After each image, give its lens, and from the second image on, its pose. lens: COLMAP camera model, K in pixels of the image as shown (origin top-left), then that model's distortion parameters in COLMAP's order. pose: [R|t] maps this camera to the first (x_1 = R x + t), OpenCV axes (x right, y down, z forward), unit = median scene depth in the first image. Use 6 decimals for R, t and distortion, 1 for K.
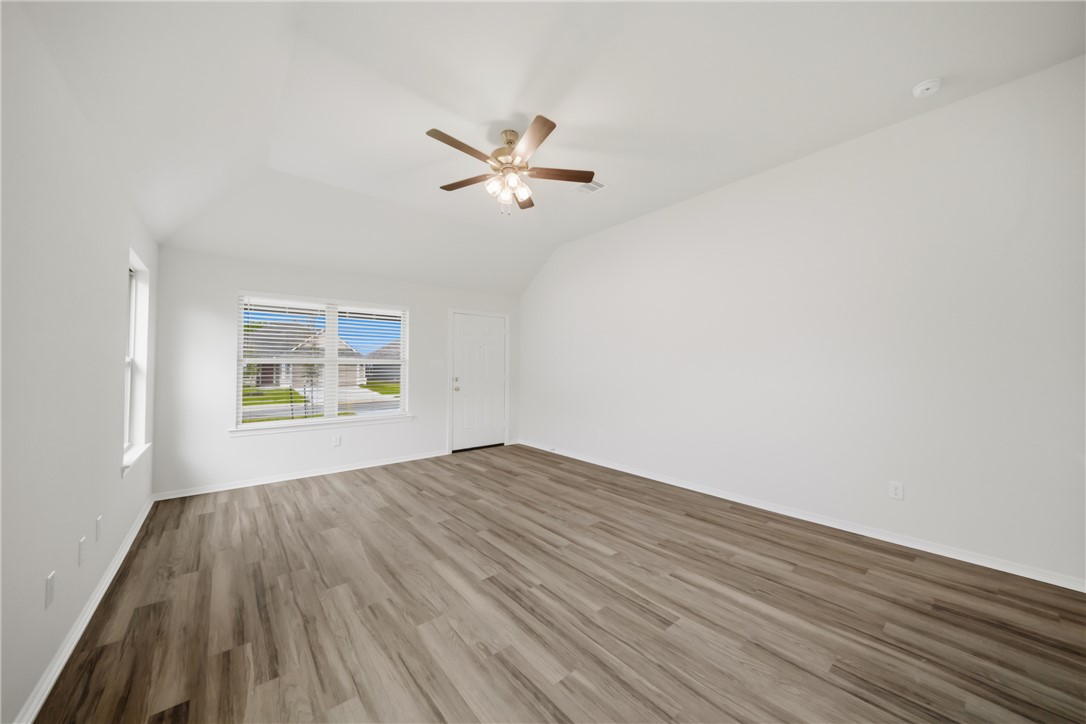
lens RADIAL K [[385.2, 0, 539.9], [0, 385.2, 359.4], [0, 0, 1]] dist [0.002804, -0.000449]
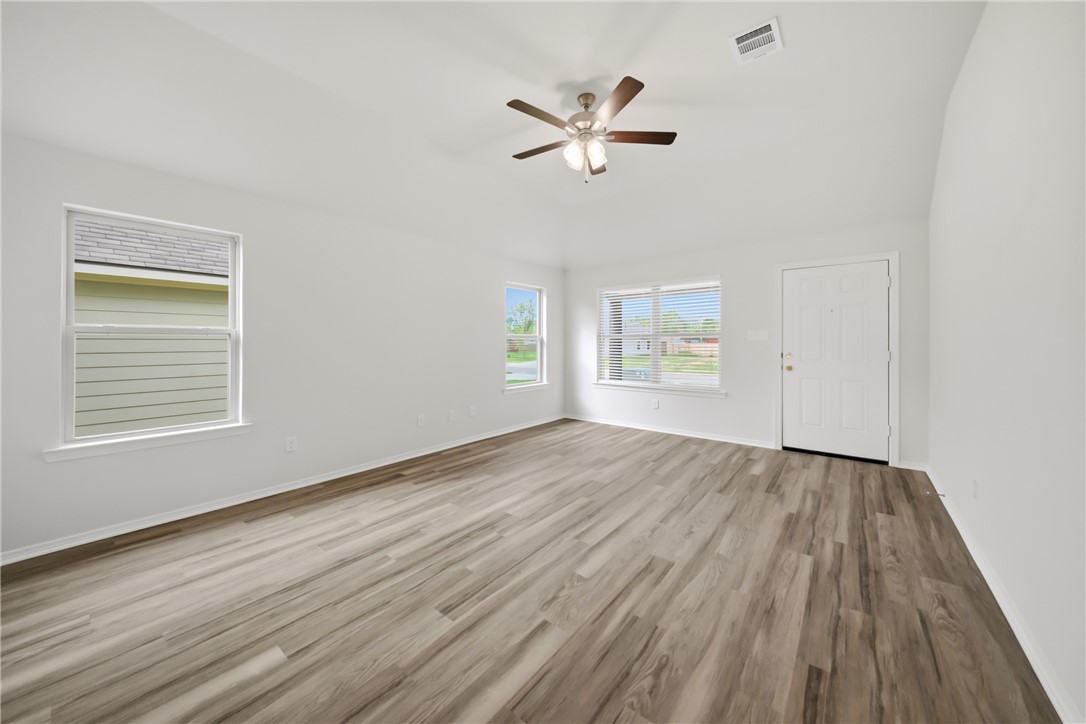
lens RADIAL K [[385.2, 0, 540.9], [0, 385.2, 345.3], [0, 0, 1]] dist [0.002804, -0.000449]
pose [[0.202735, 0.009793, -0.979185, 0.954150], [0.019116, 0.999720, 0.013956, 0.021207], [0.979047, -0.021547, 0.202491, 0.777865]]
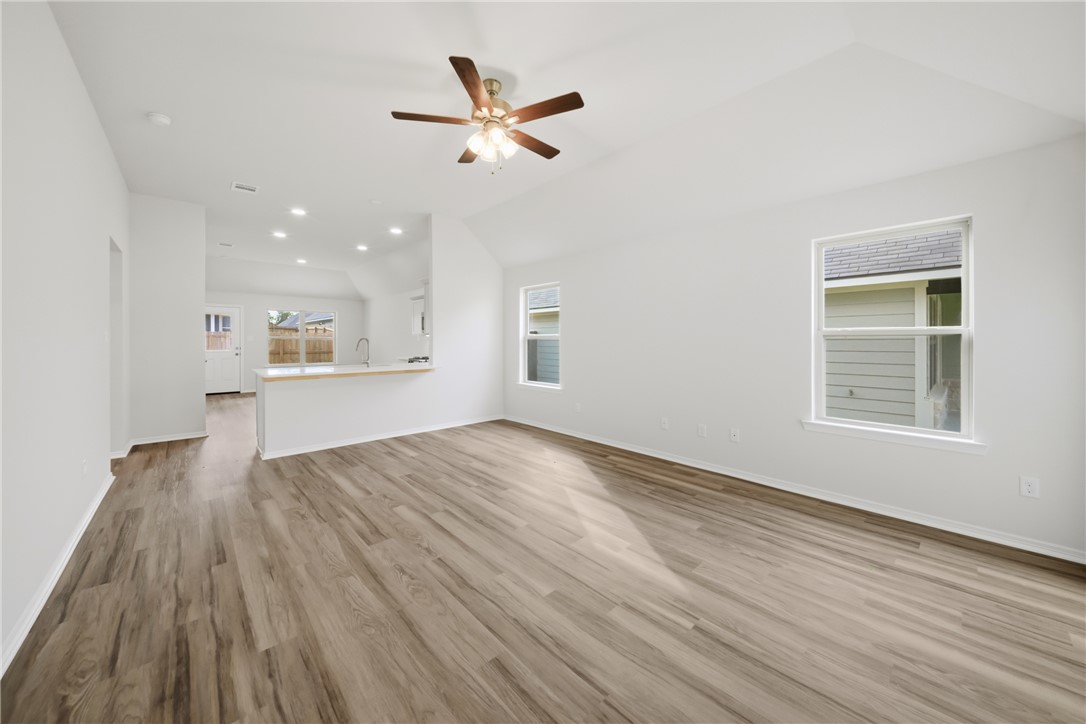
lens RADIAL K [[385.2, 0, 549.0], [0, 385.2, 337.7], [0, 0, 1]] dist [0.002804, -0.000449]
pose [[-0.997889, -0.002098, -0.064907, -0.174643], [-0.000357, 0.999640, -0.026821, 0.043275], [0.064940, -0.026741, -0.997531, 2.182378]]
